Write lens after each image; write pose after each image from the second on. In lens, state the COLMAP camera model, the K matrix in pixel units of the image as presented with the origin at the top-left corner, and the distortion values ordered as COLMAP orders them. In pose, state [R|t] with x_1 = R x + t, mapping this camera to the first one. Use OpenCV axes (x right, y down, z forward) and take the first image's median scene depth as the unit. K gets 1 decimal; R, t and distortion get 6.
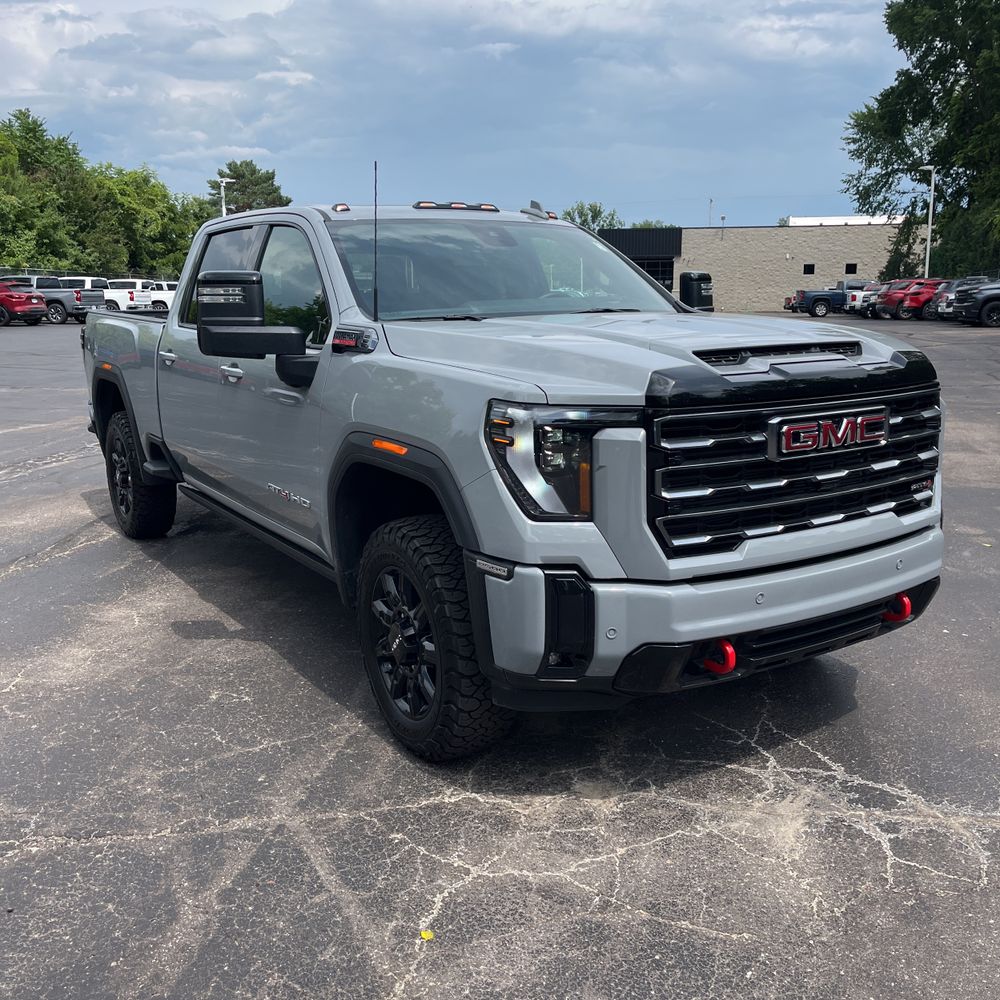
lens RADIAL K [[1013.5, 0, 506.8], [0, 1013.5, 518.3], [0, 0, 1]] dist [0.072480, -0.090788]
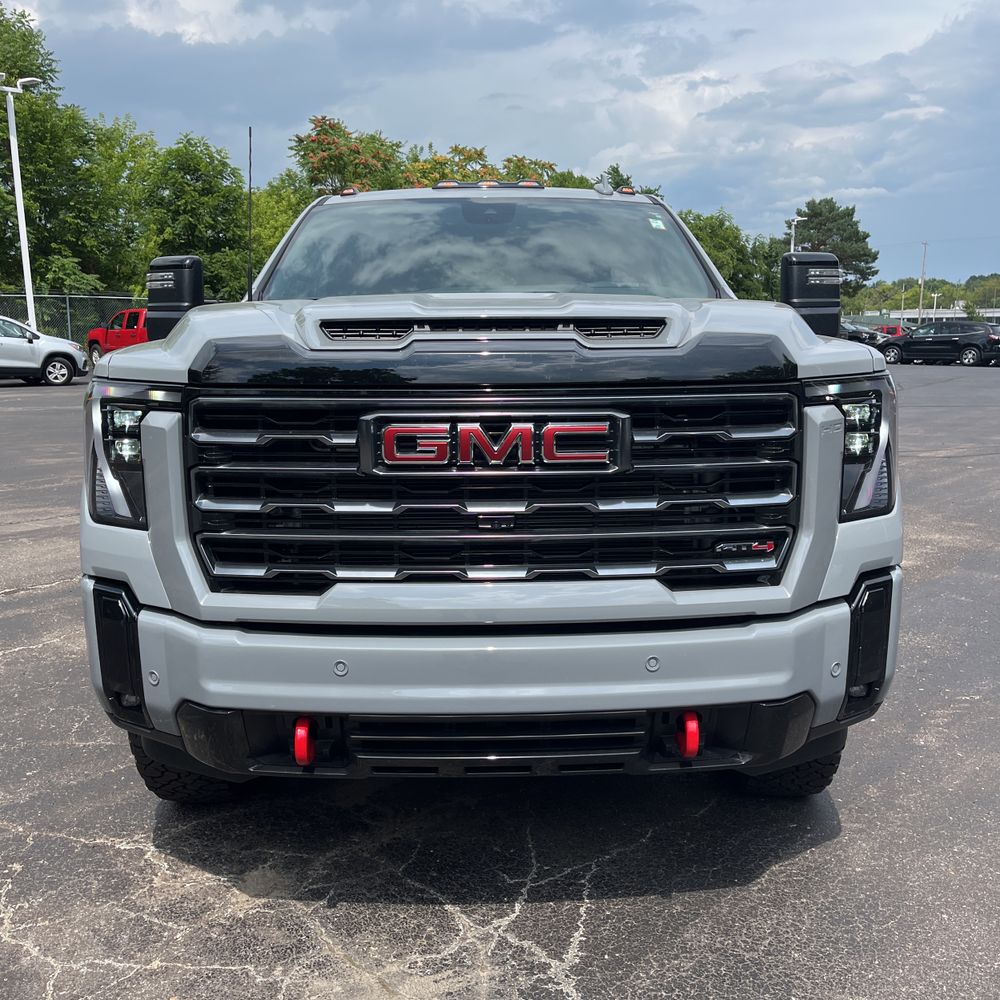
lens RADIAL K [[1015.6, 0, 499.7], [0, 1015.6, 507.1], [0, 0, 1]] dist [0.033824, -0.018132]
pose [[0.843921, 0.094293, -0.528116, 0.549983], [-0.119766, 0.992701, -0.014142, -0.027176], [0.522928, 0.075185, 0.849054, 0.357864]]
